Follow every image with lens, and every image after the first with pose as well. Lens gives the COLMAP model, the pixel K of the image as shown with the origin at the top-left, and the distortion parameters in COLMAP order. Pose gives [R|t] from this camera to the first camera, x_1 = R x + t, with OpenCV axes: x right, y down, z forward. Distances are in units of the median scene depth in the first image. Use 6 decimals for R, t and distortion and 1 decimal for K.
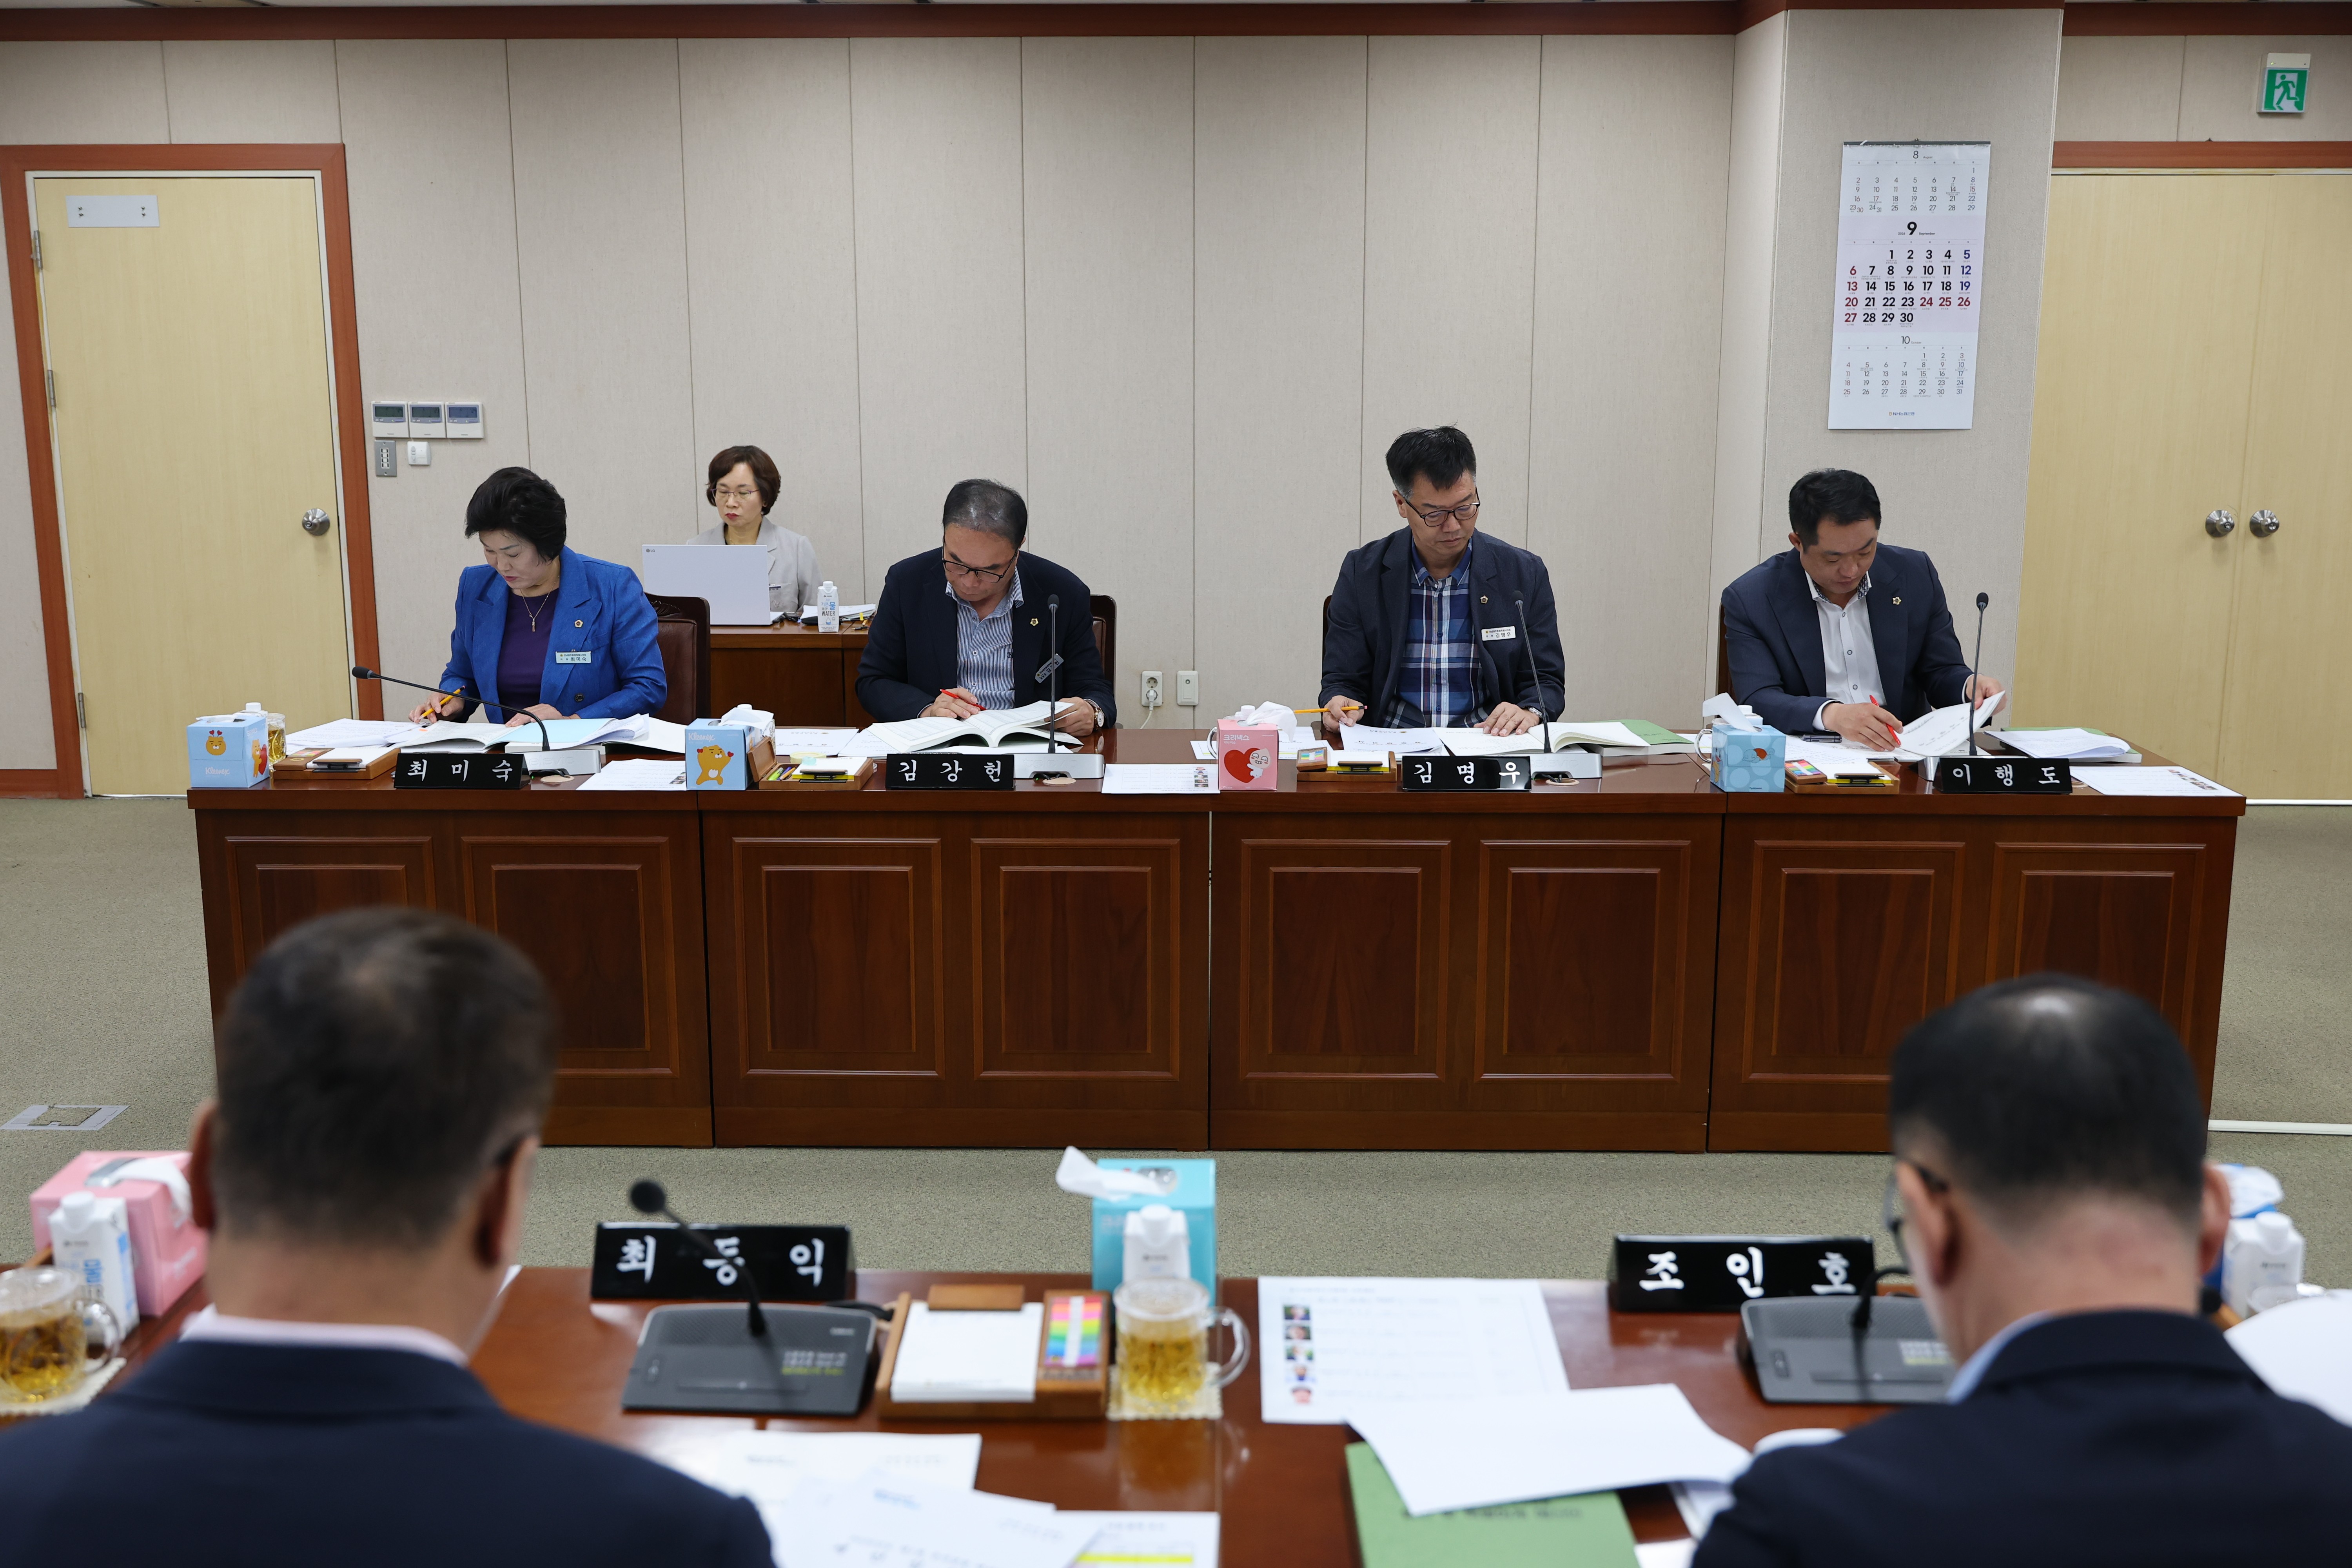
lens RADIAL K [[2416.6, 0, 1176.0], [0, 2416.6, 784.0], [0, 0, 1]] dist [-0.009263, -0.006223]
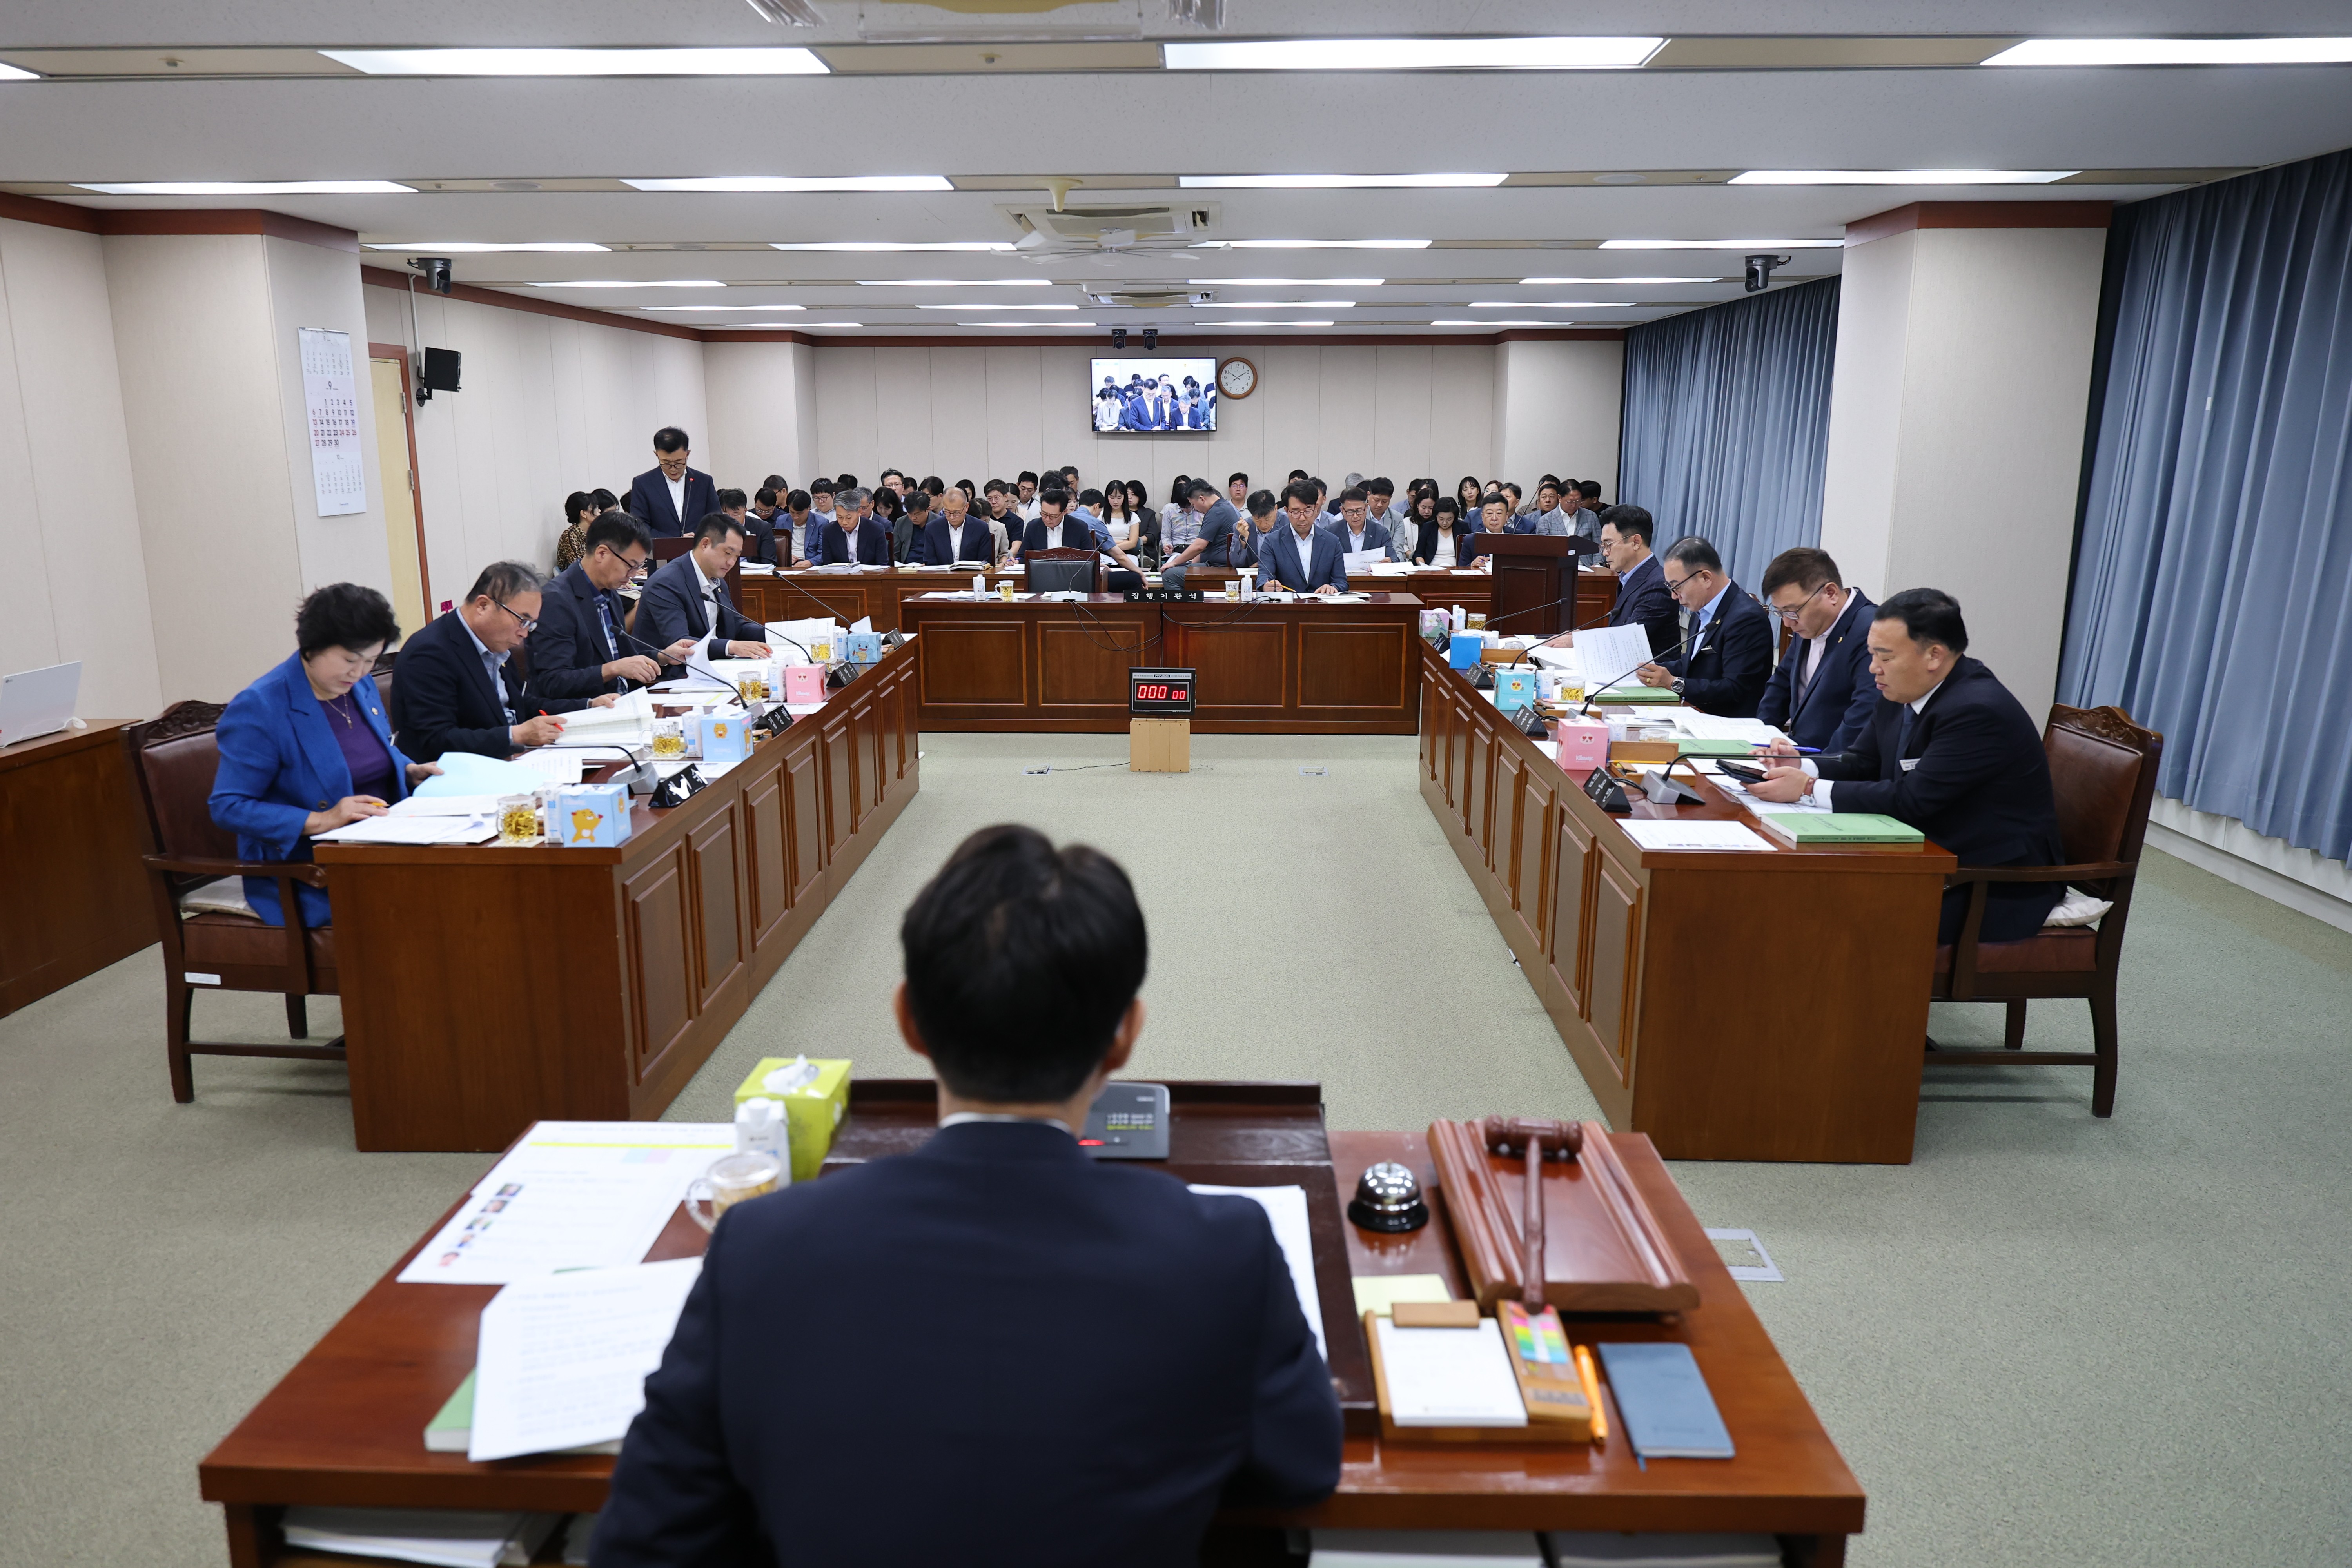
lens RADIAL K [[1609.3, 0, 1176.0], [0, 1609.3, 784.0], [0, 0, 1]] dist [-0.003398, -0.000050]
pose [[-0.001365, -0.211692, 0.977336, -0.766190], [0.203582, 0.956810, 0.207530, -0.087189], [-0.979057, 0.199251, 0.041790, 0.468420]]
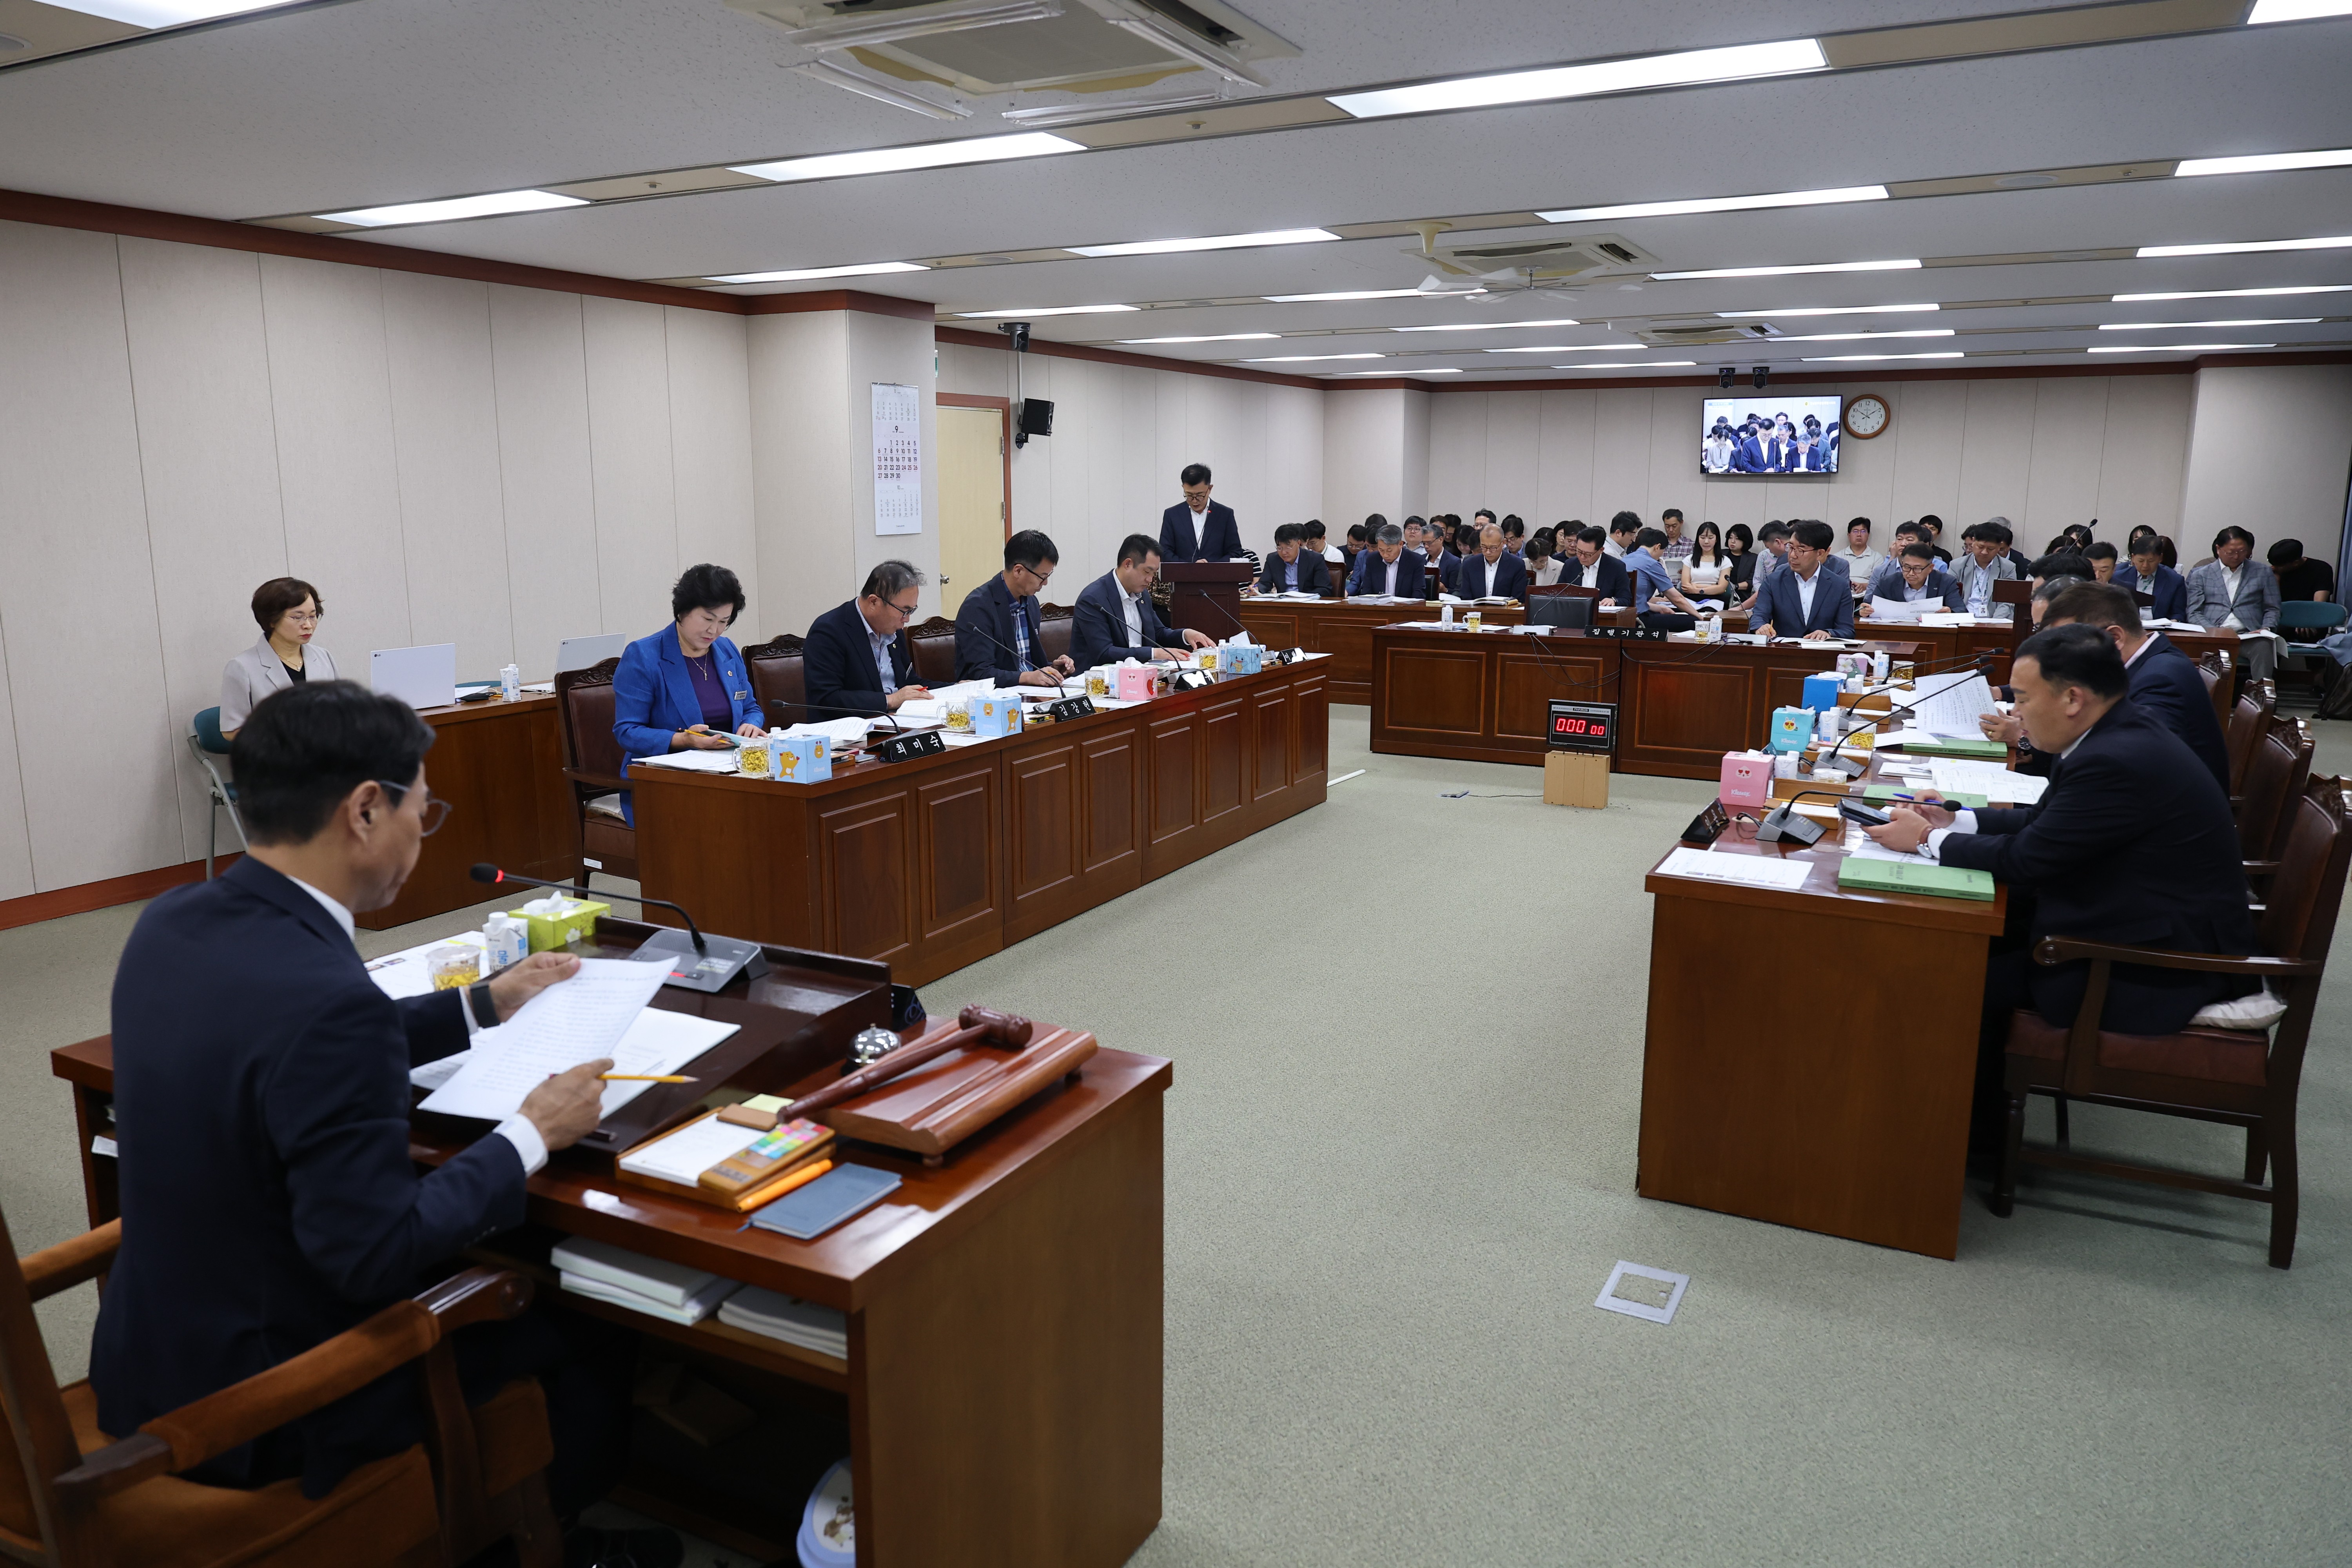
lens RADIAL K [[1606.7, 0, 1176.0], [0, 1606.7, 784.0], [0, 0, 1]] dist [-0.008621, 0.000068]
pose [[0.438272, -0.164301, 0.883698, -0.768350], [0.181343, 0.979098, 0.092100, -0.031219], [-0.880359, 0.119887, 0.458906, 0.251322]]
